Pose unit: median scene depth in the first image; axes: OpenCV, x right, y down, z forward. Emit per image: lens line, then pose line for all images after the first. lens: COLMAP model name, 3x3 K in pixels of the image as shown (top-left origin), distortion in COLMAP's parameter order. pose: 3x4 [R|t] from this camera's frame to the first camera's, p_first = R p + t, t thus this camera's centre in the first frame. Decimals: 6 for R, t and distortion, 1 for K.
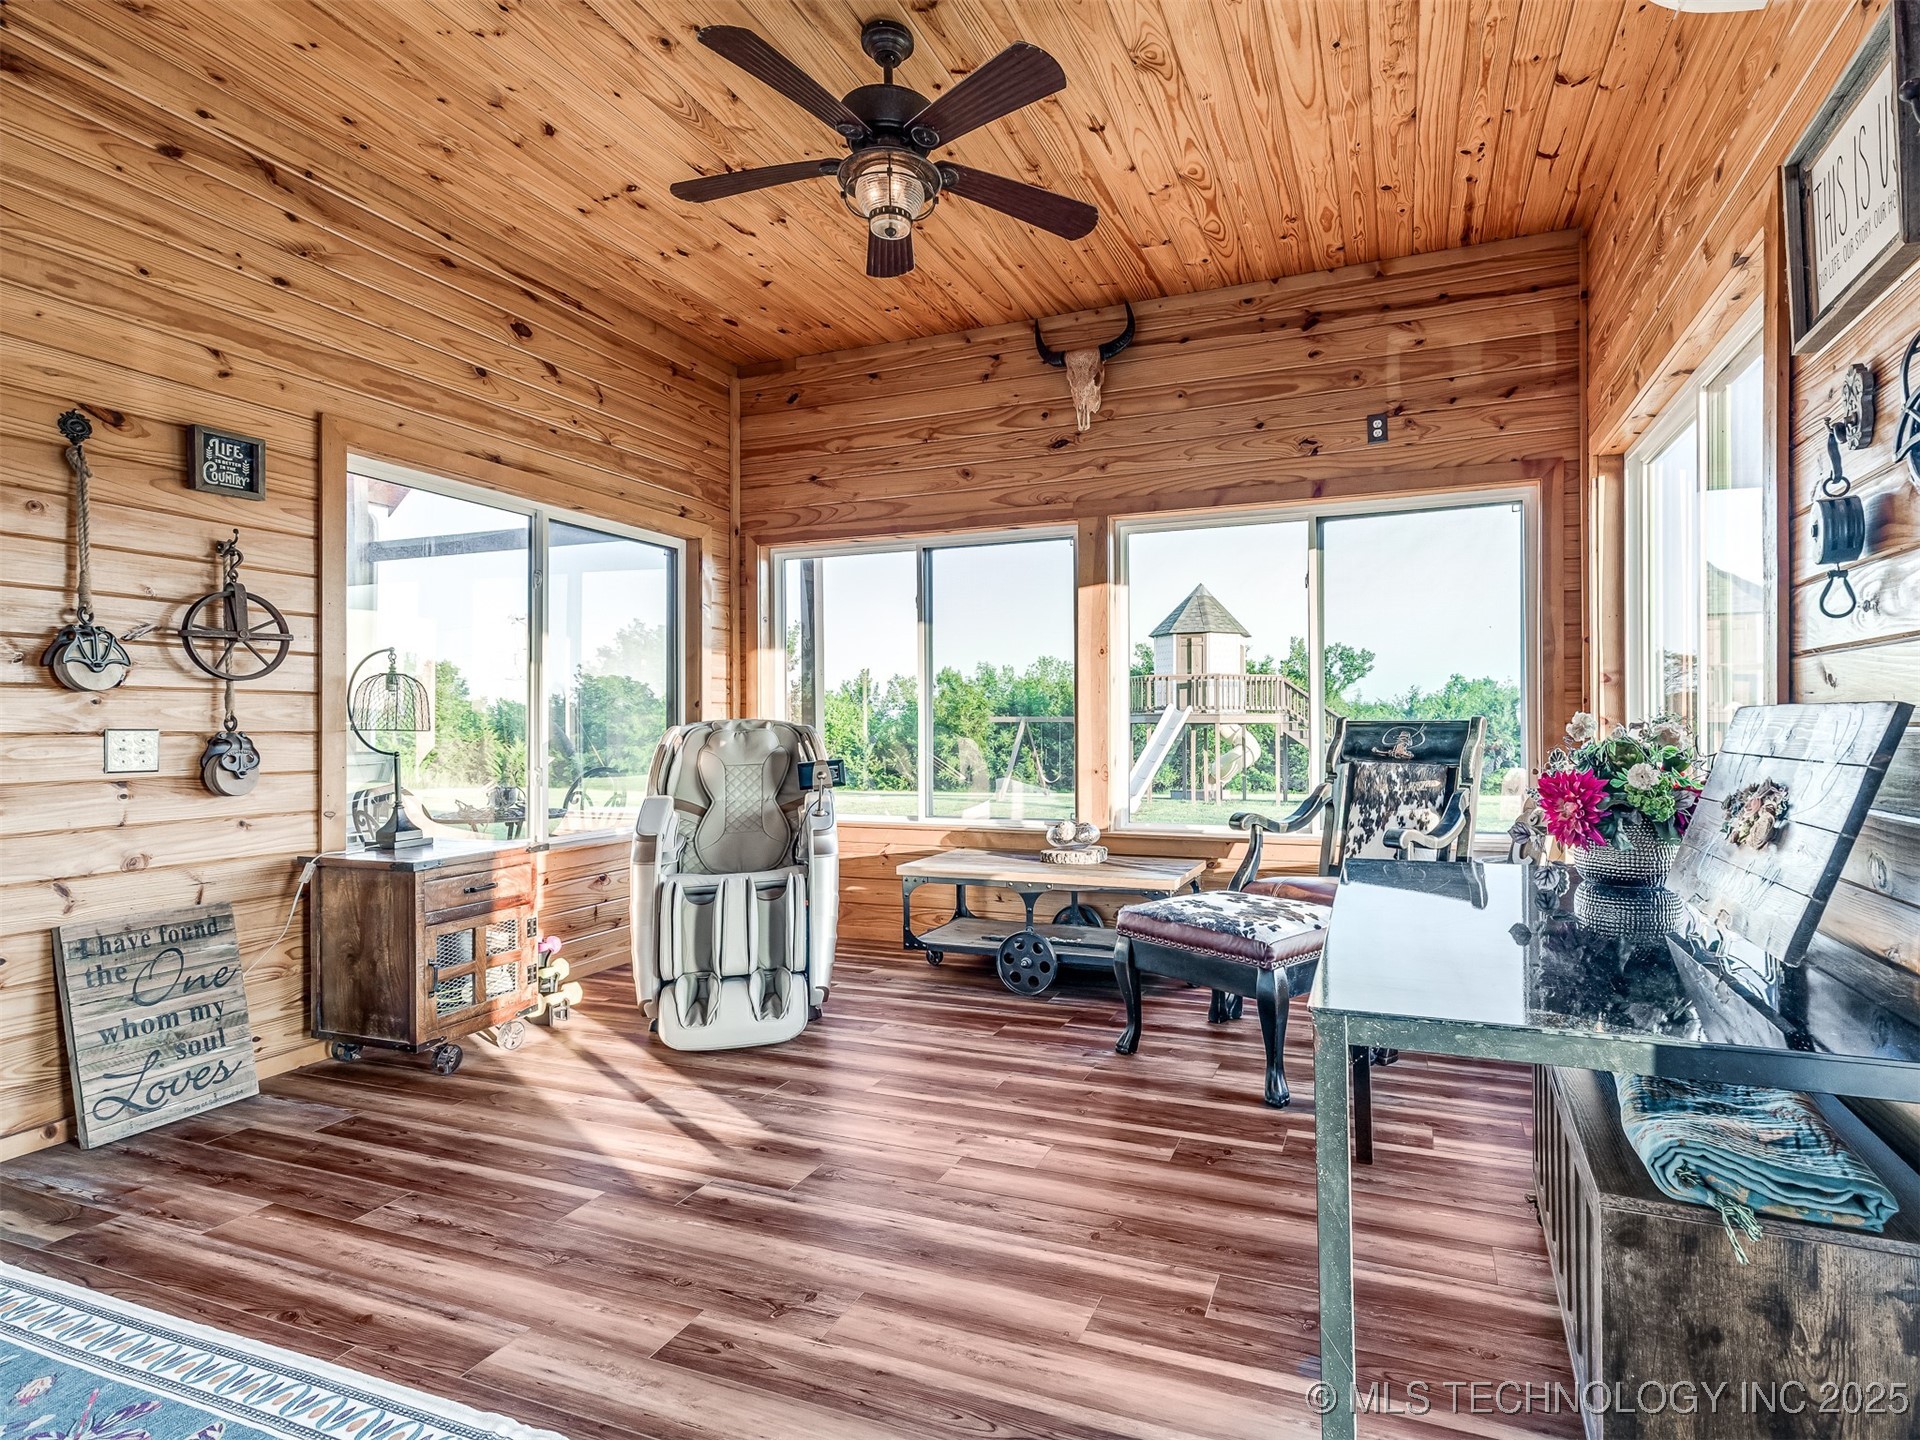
lens RADIAL K [[1001.0, 0, 960.0], [0, 1001.0, 720.0], [0, 0, 1]] dist [0.015260, -0.000166]
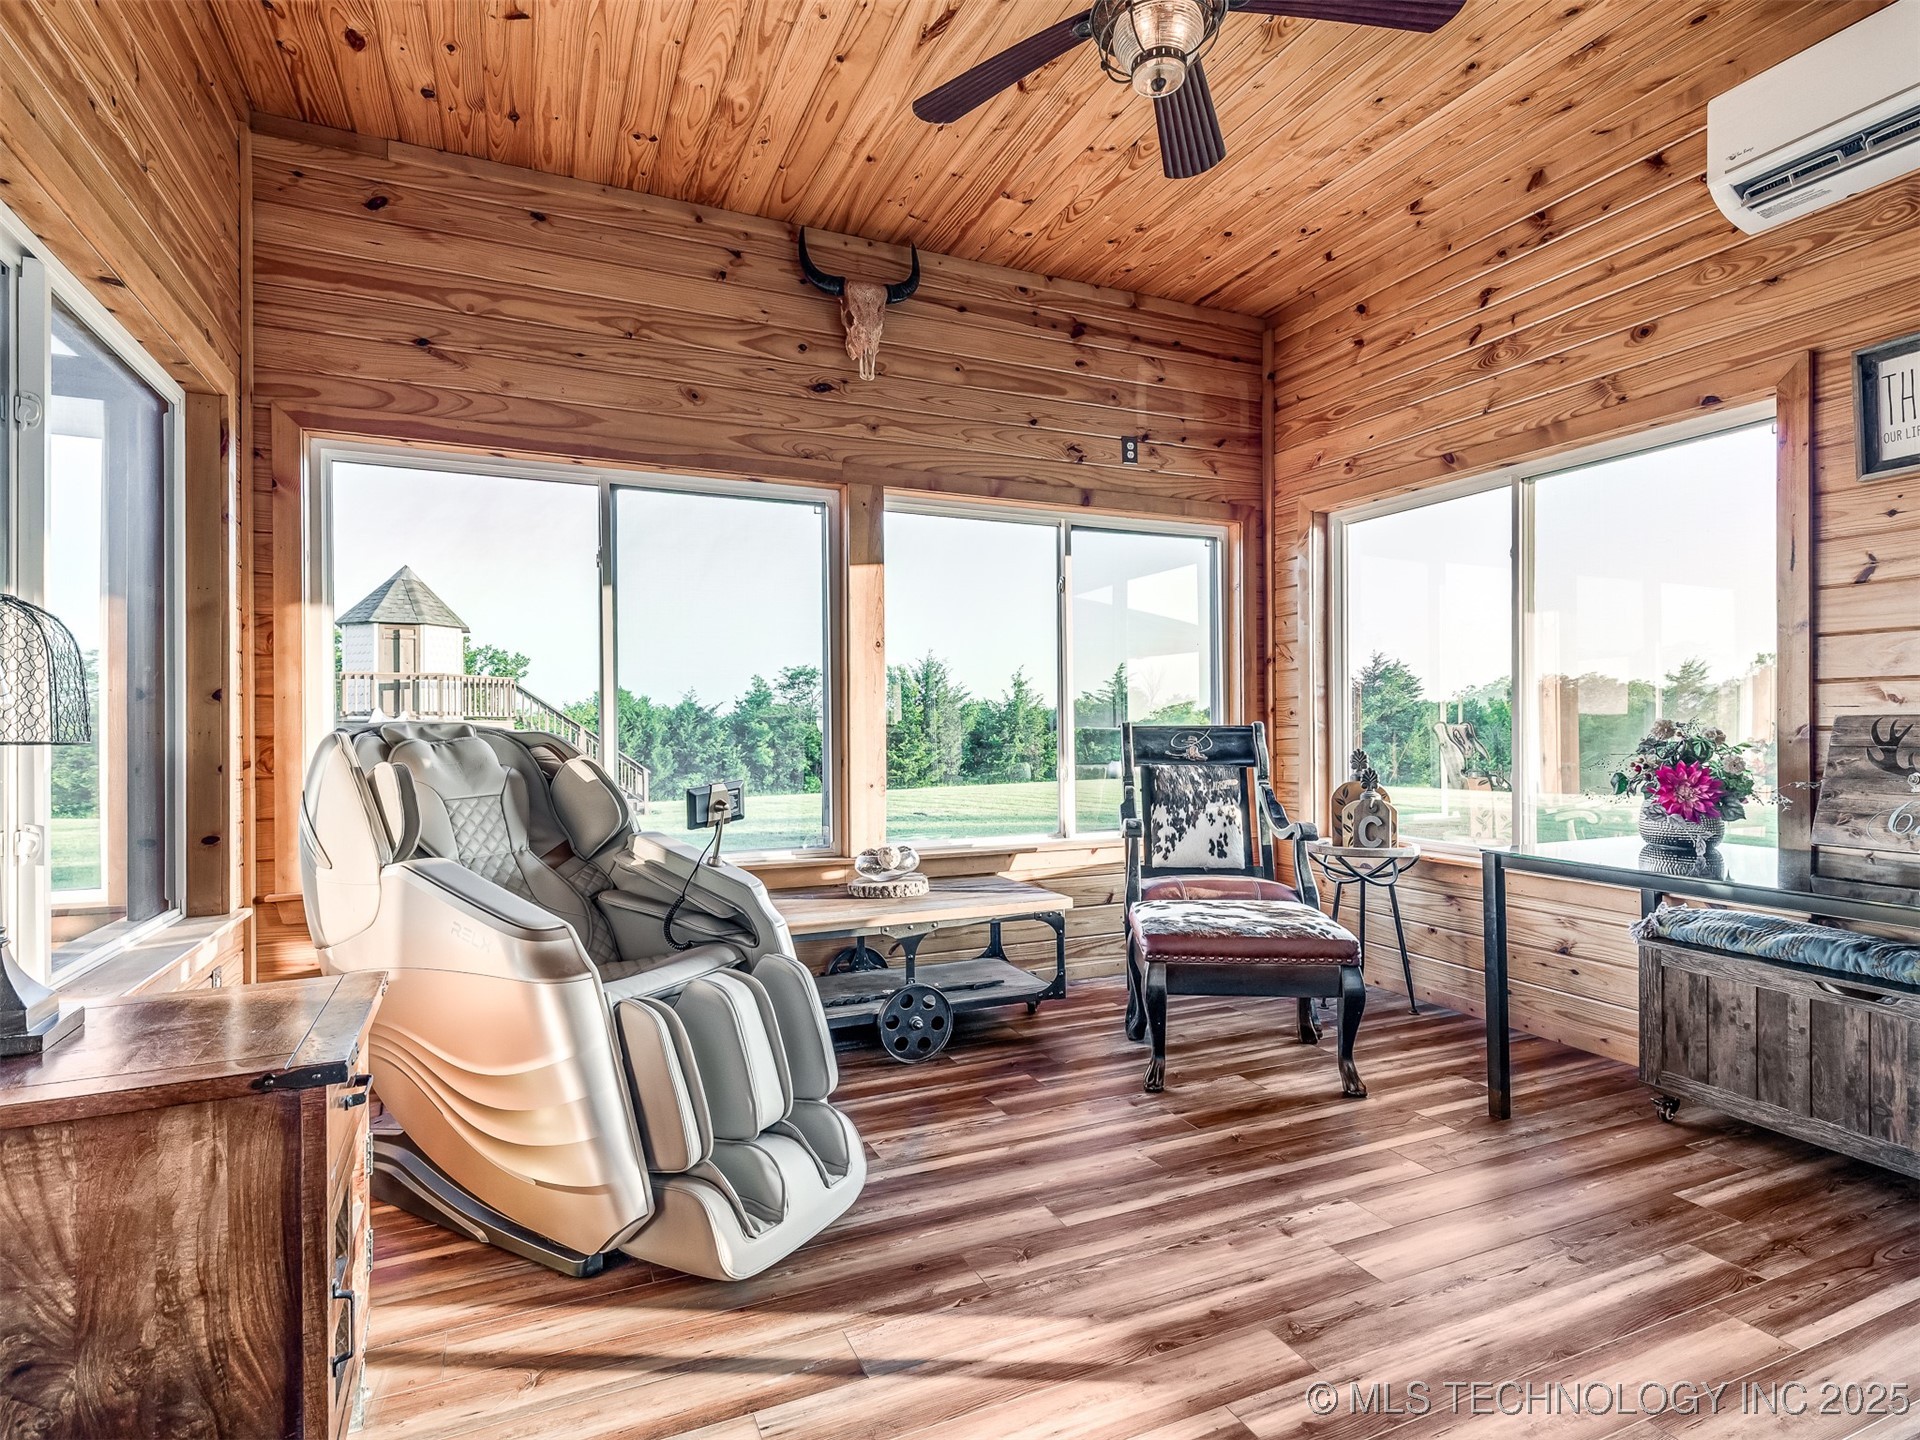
lens RADIAL K [[1037.5, 0, 964.4], [0, 1037.5, 728.0], [0, 0, 1]] dist [0.009969, -0.000403]
pose [[0.677750, 0.000880, 0.735292, -0.501390], [-0.000498, 1.000000, -0.000738, 0.003608], [-0.735292, 0.000134, 0.677750, 0.381320]]
